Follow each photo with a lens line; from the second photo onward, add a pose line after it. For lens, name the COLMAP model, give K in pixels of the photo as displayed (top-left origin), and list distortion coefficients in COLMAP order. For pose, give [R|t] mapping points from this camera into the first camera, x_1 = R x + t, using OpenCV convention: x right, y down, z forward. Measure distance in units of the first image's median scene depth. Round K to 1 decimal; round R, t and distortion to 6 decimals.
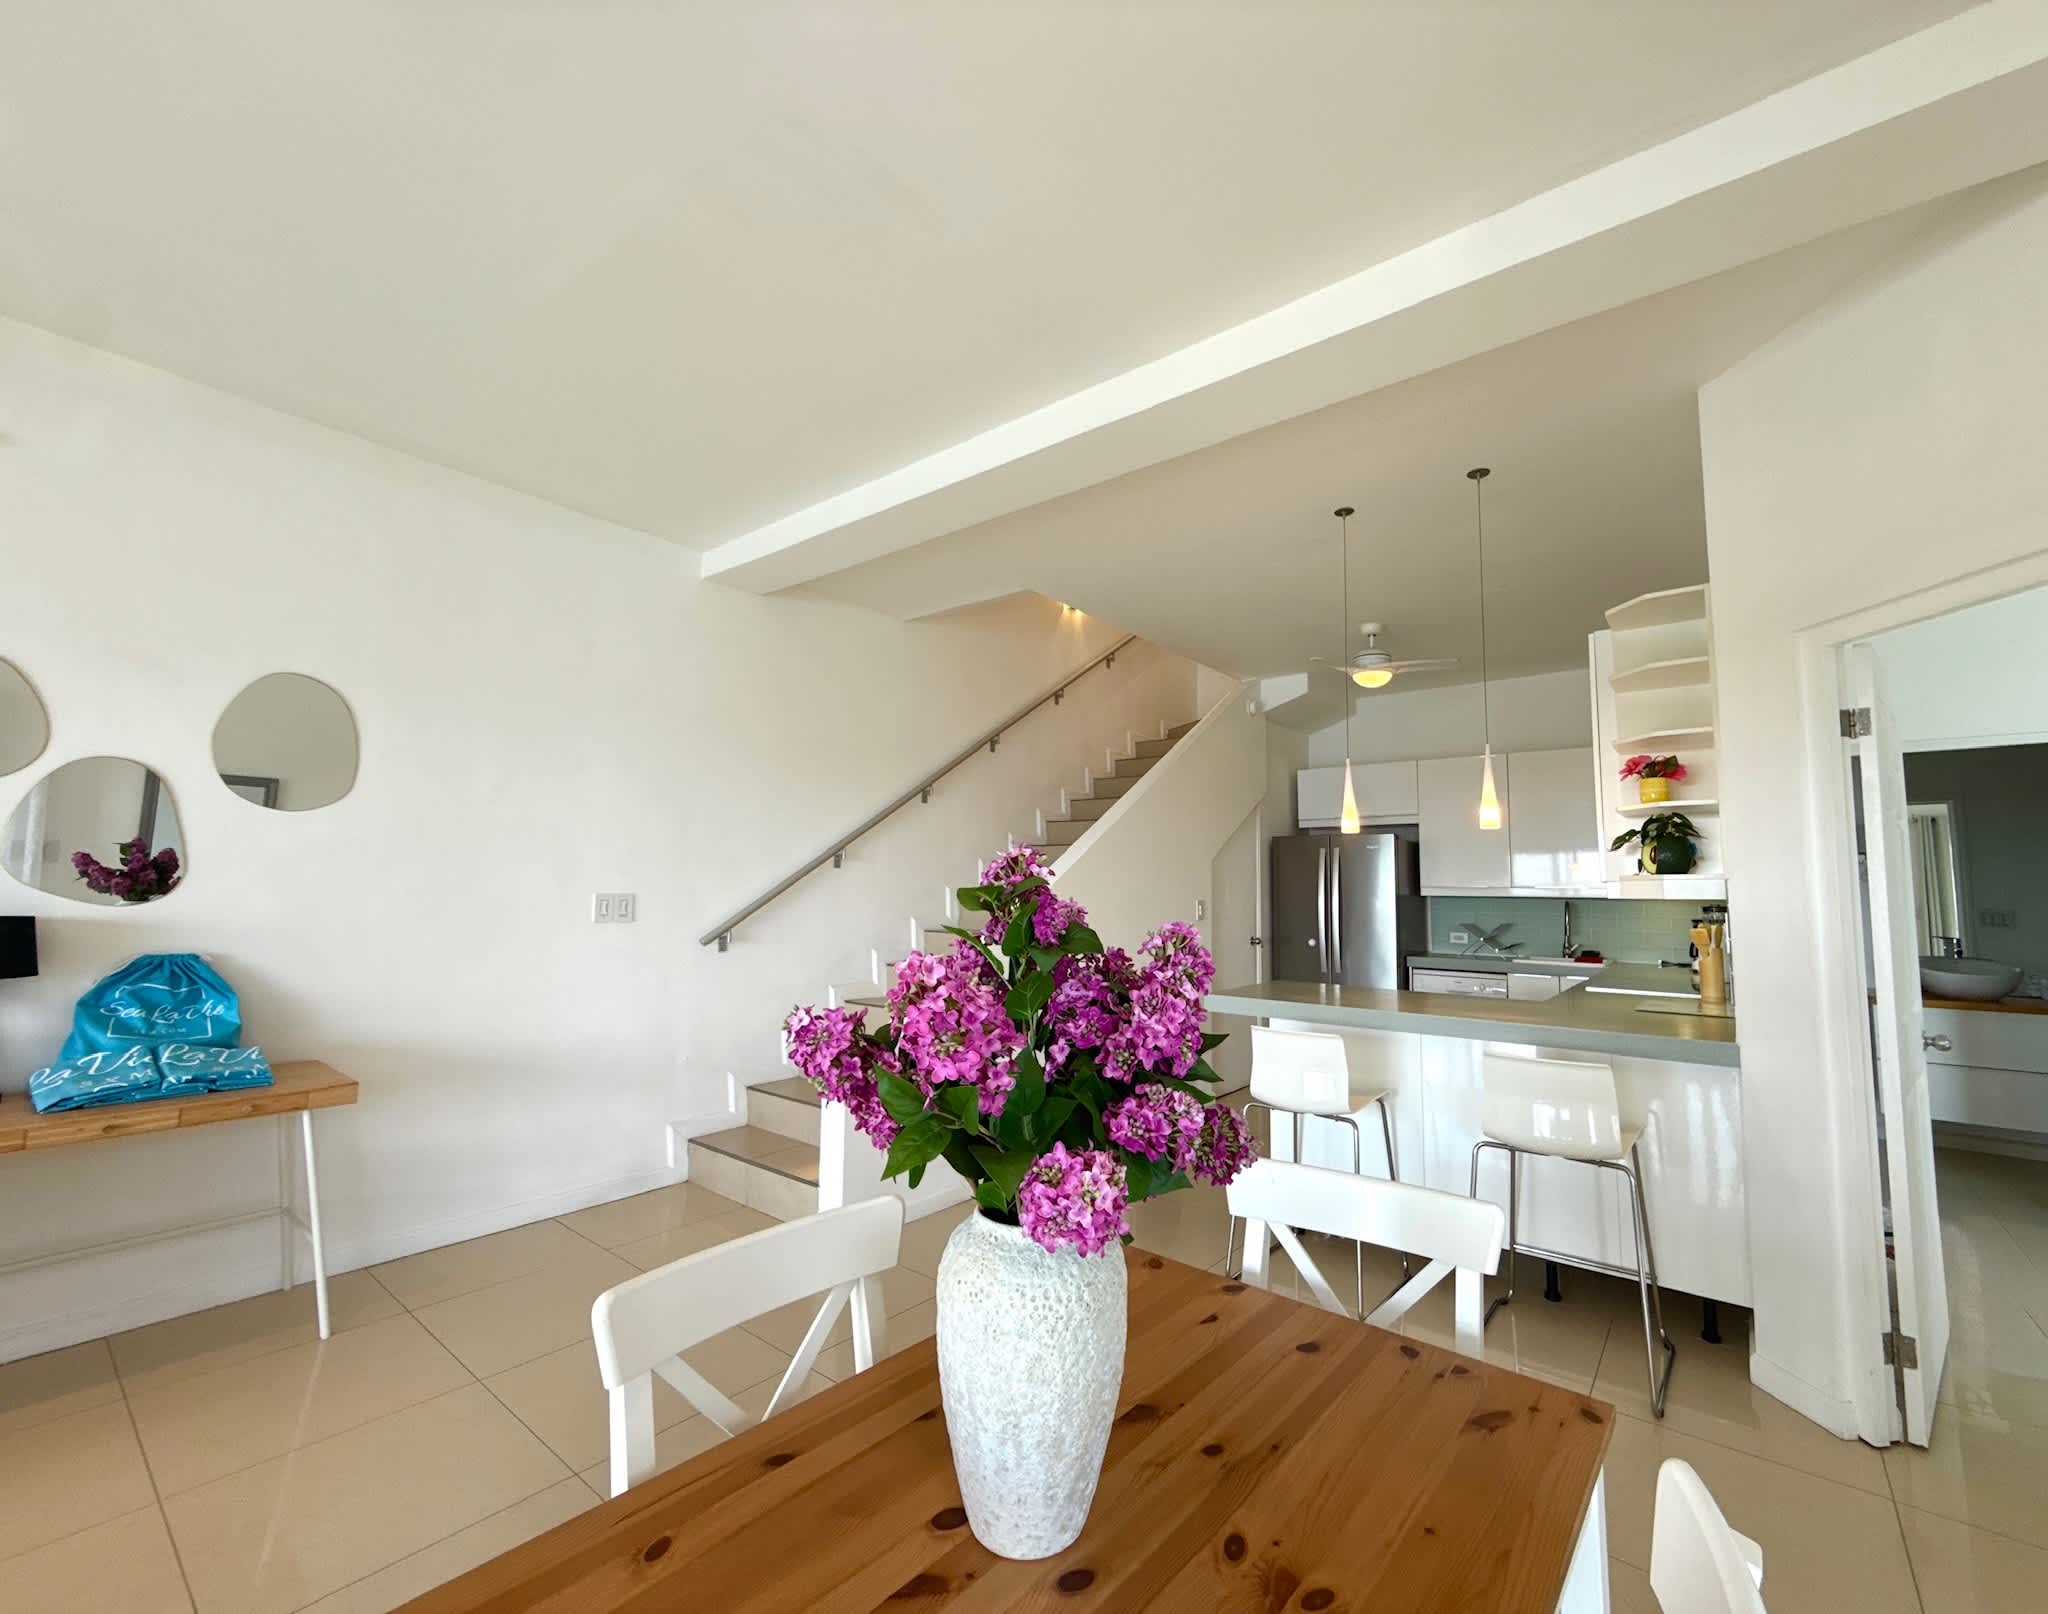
lens RADIAL K [[871.1, 0, 1024.0], [0, 871.1, 807.0], [0, 0, 1]] dist [-0.000195, -0.000006]
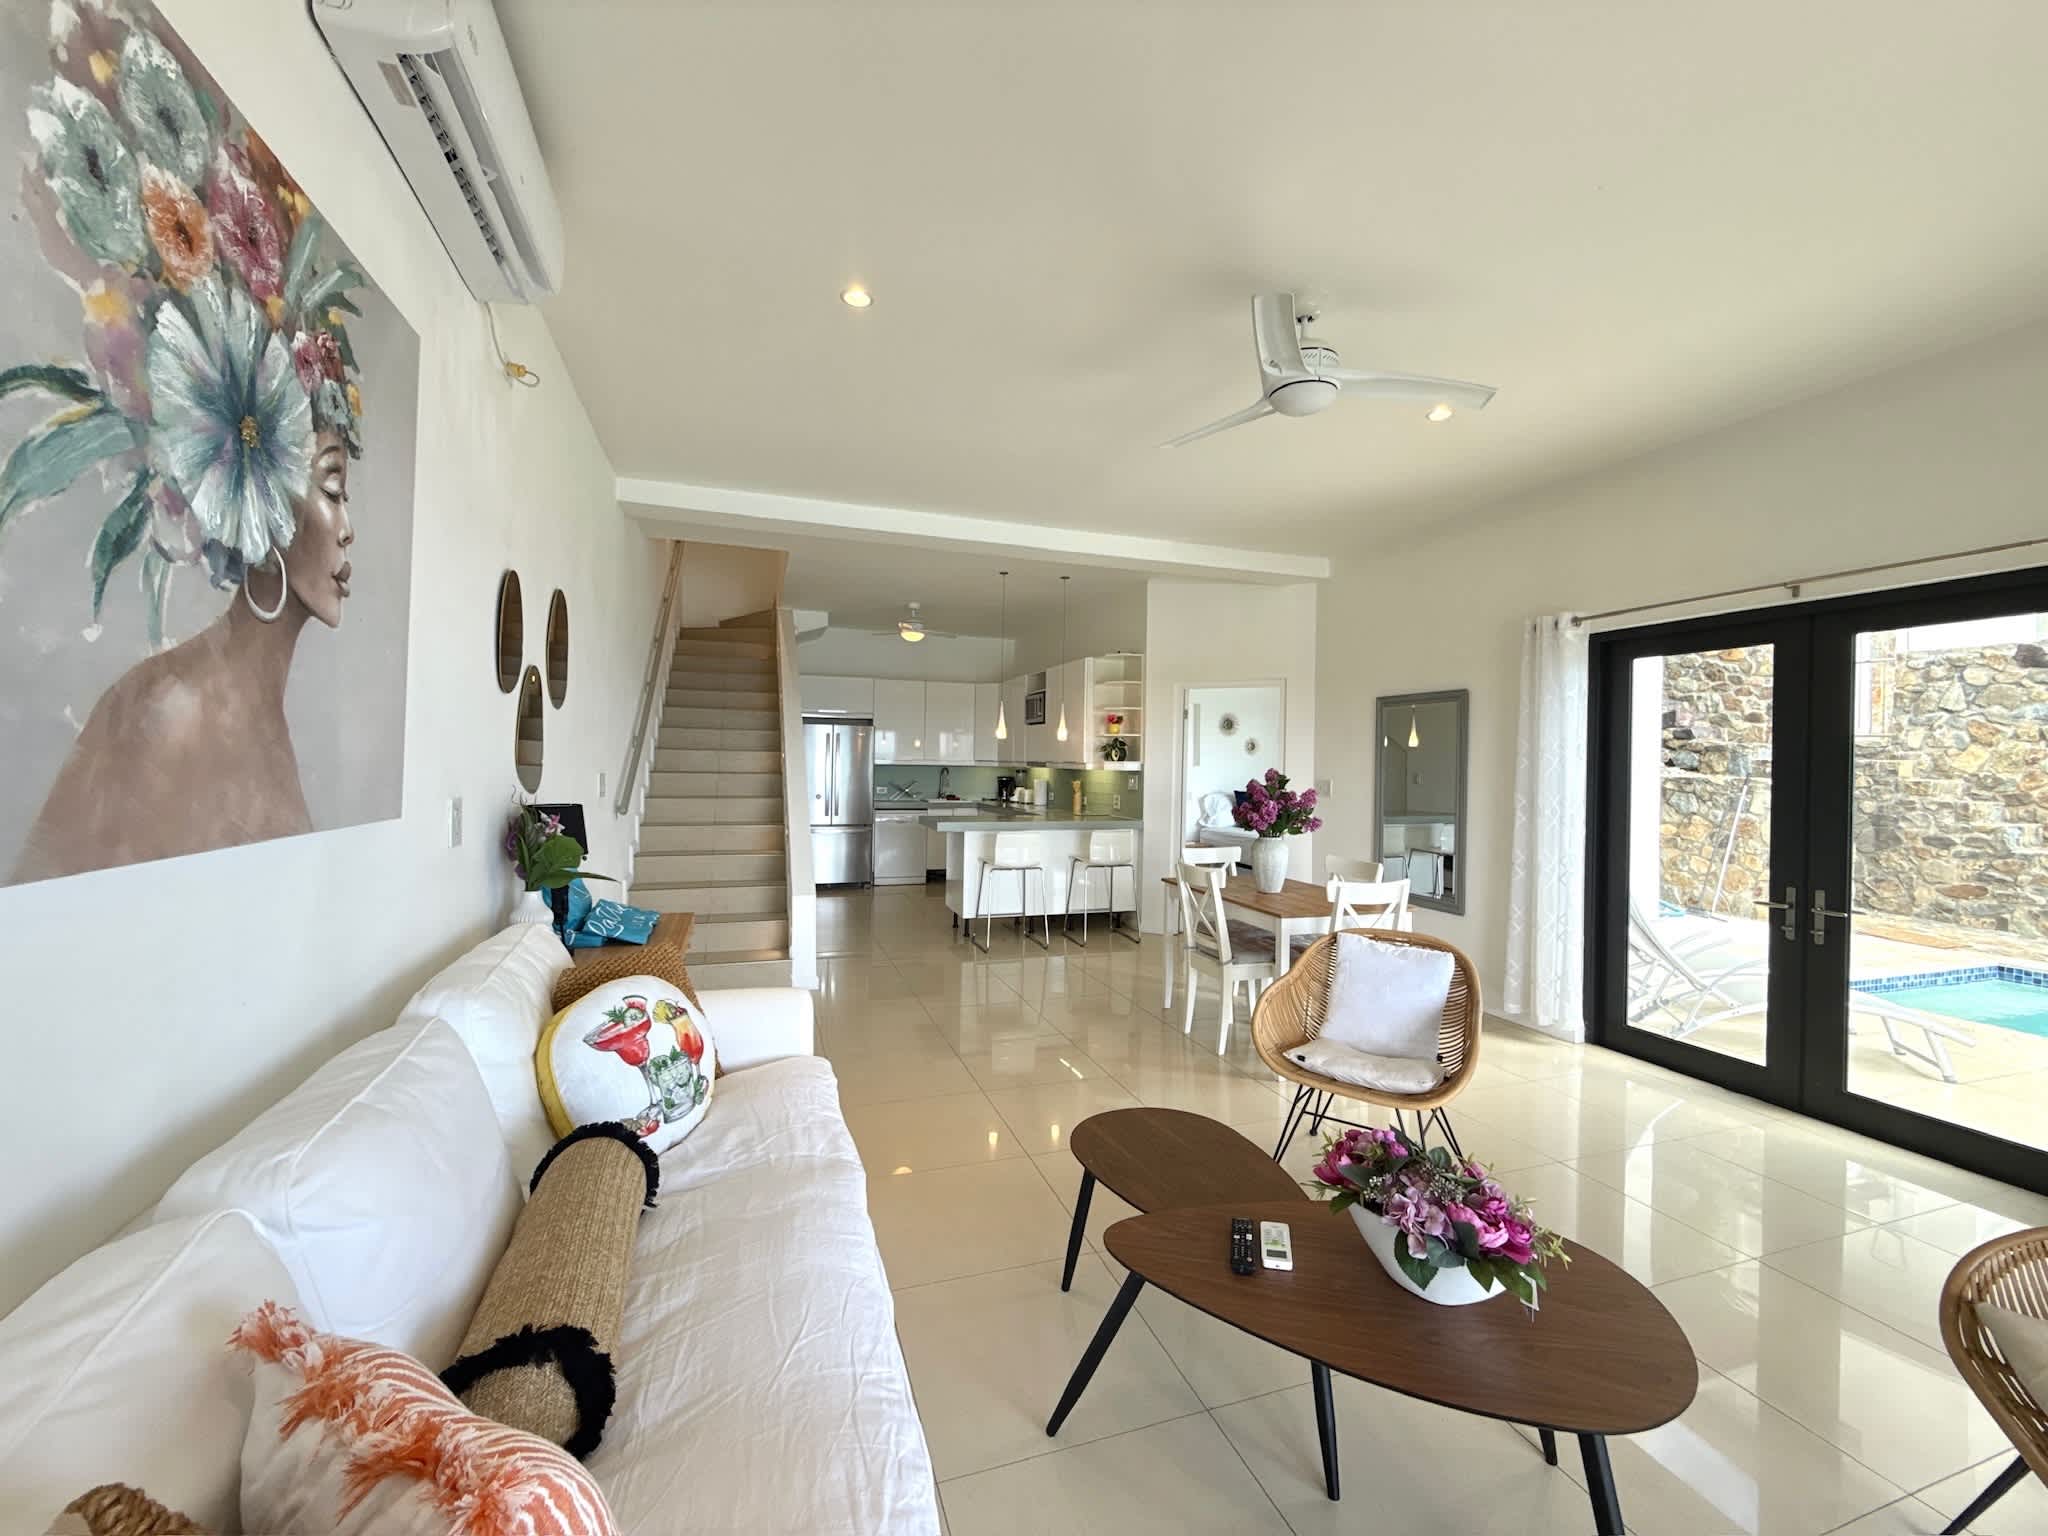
lens RADIAL K [[821.0, 0, 1027.4], [0, 821.0, 767.0], [0, 0, 1]] dist [-0.000986, 0.000136]
pose [[0.508574, -0.007649, 0.860984, -0.853526], [-0.092782, 0.993651, 0.063633, -0.020623], [-0.856004, -0.112246, 0.504636, -0.008106]]
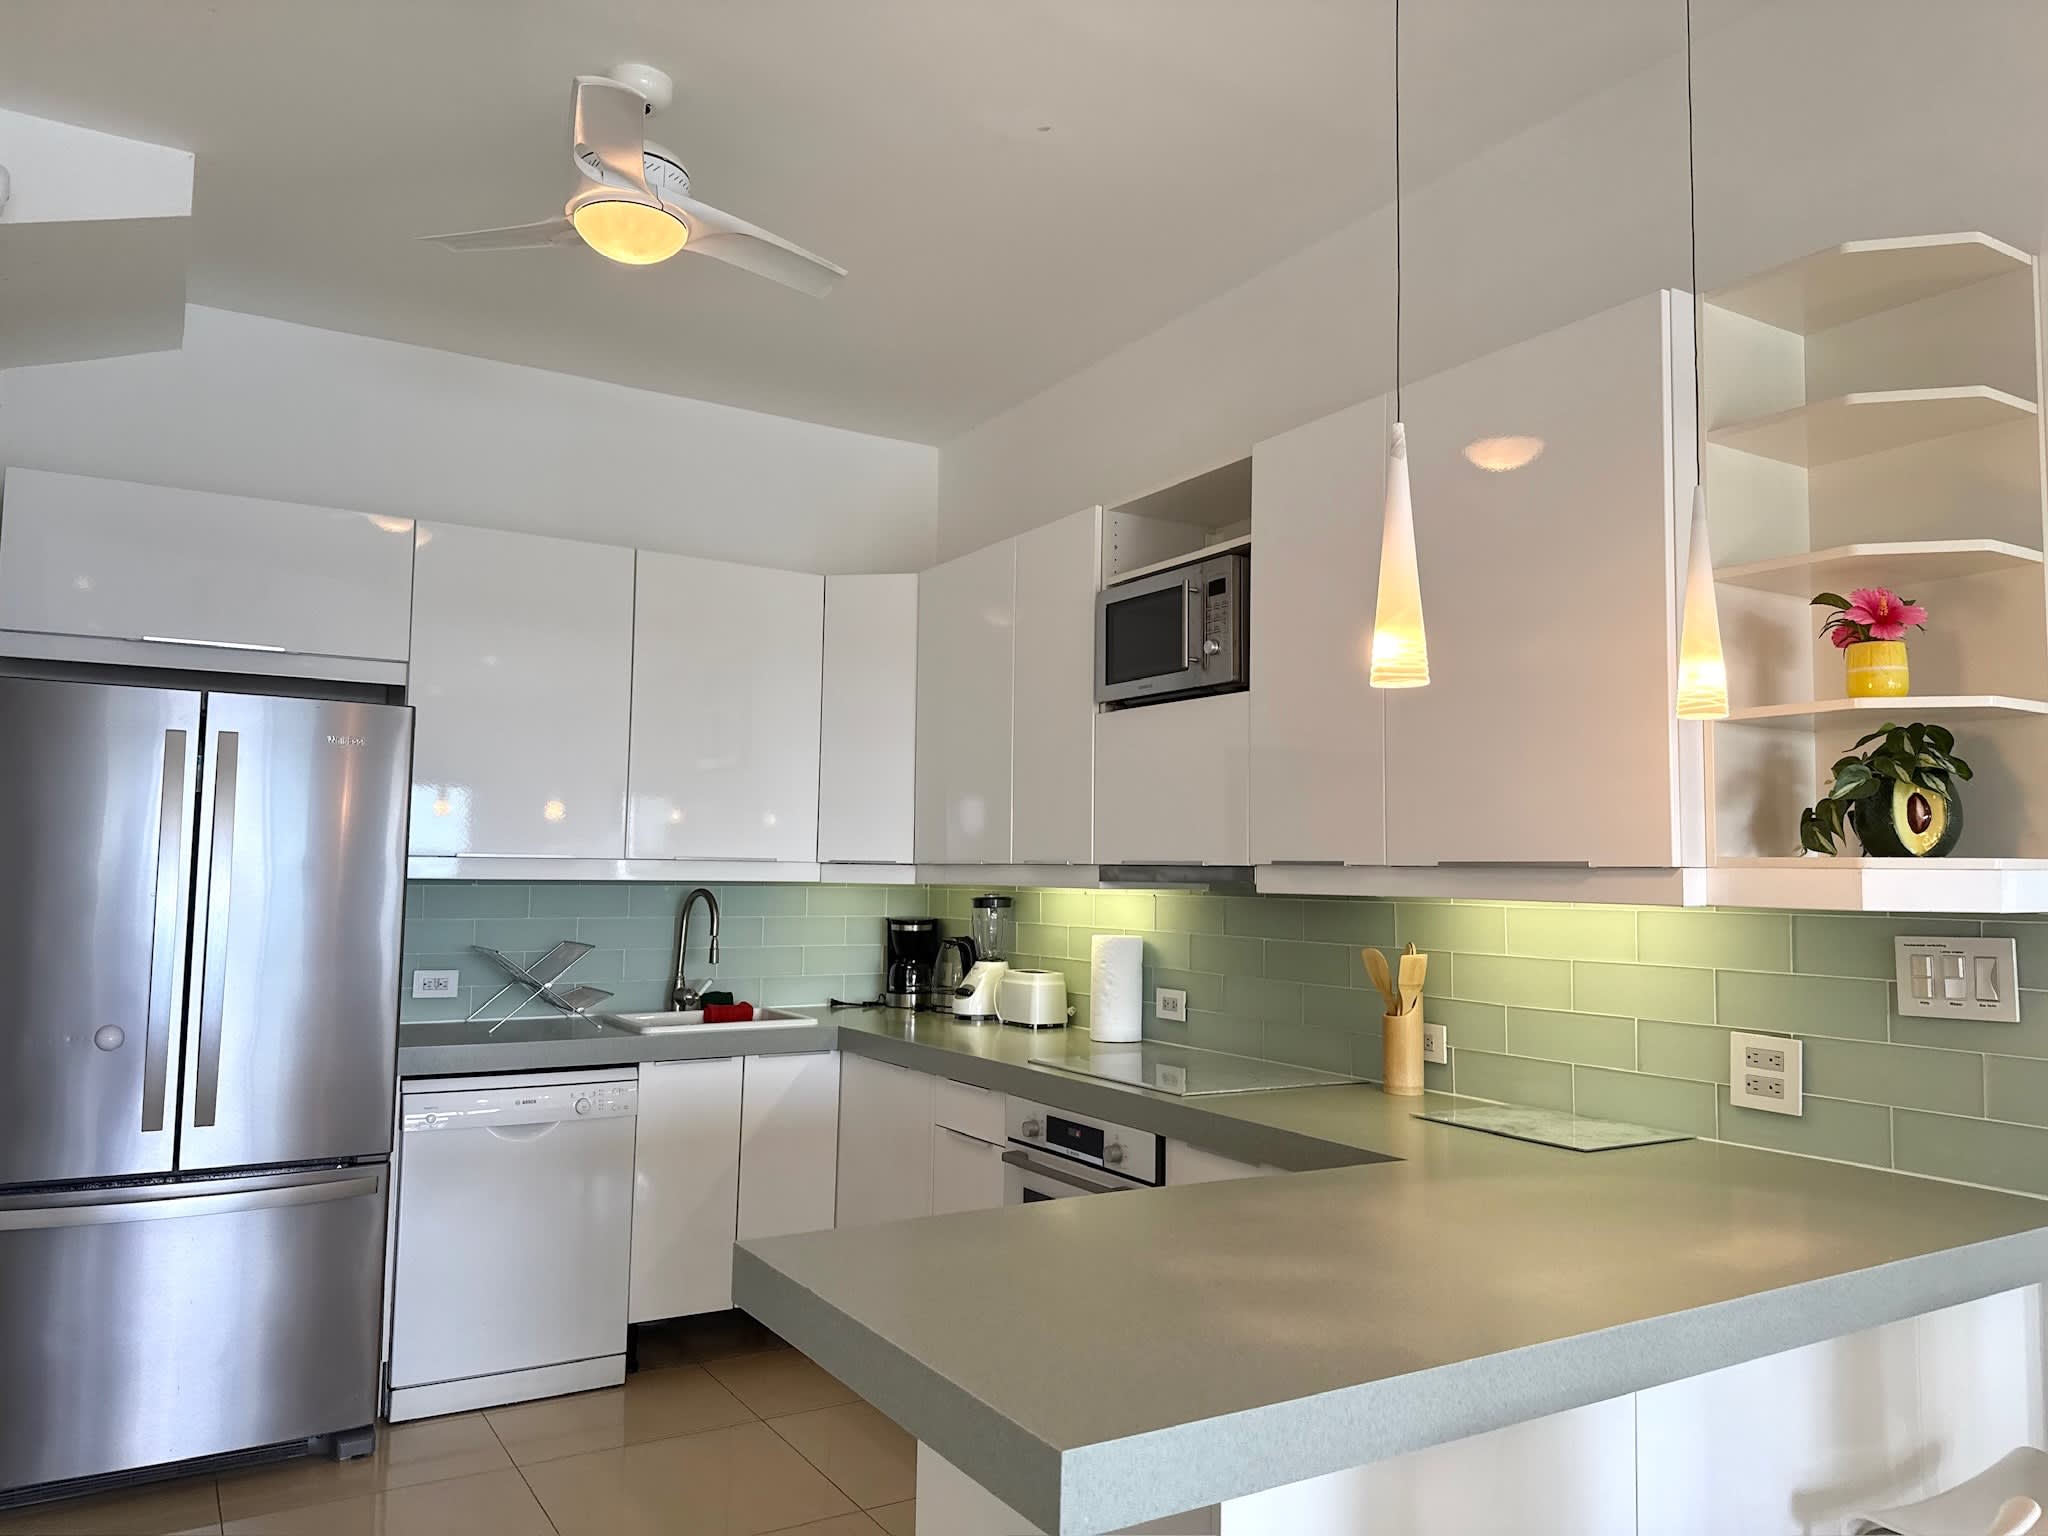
lens RADIAL K [[1436.4, 0, 1024.0], [0, 1436.4, 768.0], [0, 0, 1]] dist [0.169452, -0.350472]
pose [[0.307877, 0.068632, 0.948948, -0.075675], [-0.103284, 0.993911, -0.038374, 0.061533], [-0.945804, -0.086196, 0.313091, 0.673409]]
